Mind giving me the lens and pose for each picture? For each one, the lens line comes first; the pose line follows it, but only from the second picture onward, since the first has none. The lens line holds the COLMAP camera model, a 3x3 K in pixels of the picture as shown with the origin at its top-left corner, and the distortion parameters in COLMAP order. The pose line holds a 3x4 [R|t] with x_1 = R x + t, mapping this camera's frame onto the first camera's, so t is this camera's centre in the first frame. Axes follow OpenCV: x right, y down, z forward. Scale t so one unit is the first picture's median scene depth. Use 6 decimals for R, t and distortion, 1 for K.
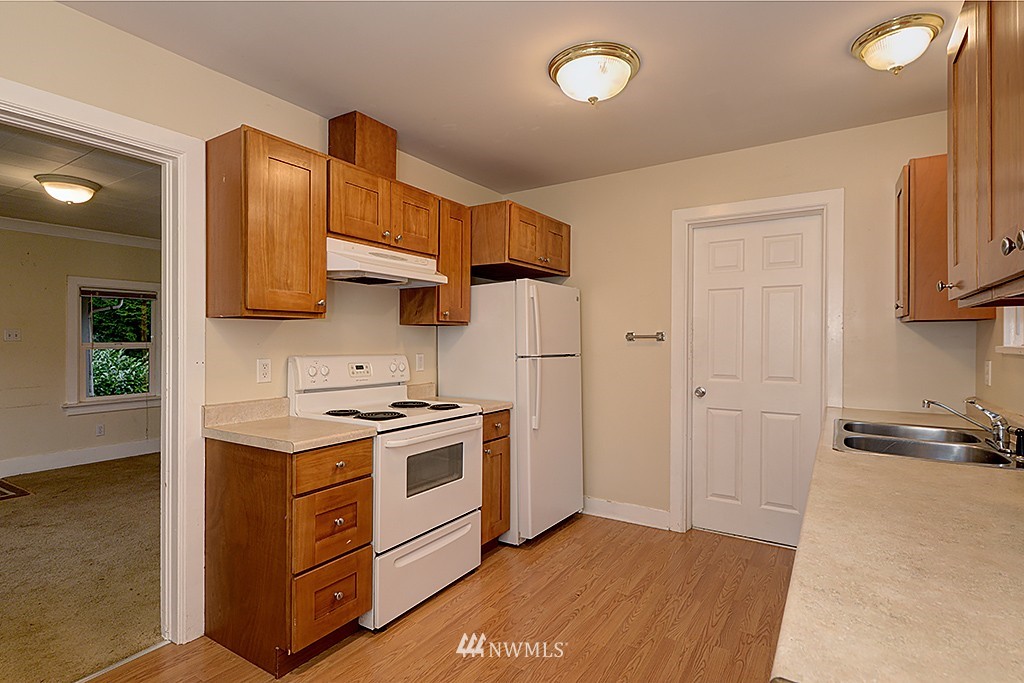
lens RADIAL K [[507.7, 0, 510.4], [0, 507.7, 341.3], [0, 0, 1]] dist [0.007470, -0.000607]
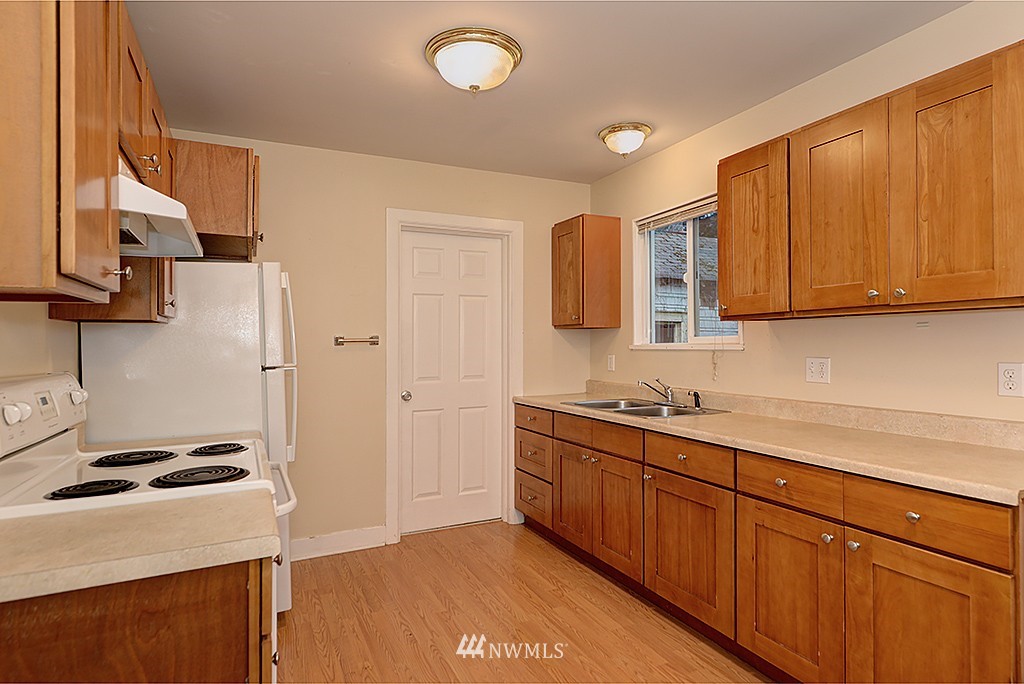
lens RADIAL K [[544.5, 0, 513.2], [0, 544.5, 345.8], [0, 0, 1]] dist [0.015118, -0.001880]
pose [[0.531257, -0.010281, 0.847149, -0.464908], [0.013780, 0.999899, 0.003492, 0.000620], [-0.847099, 0.009819, 0.531345, 0.283963]]
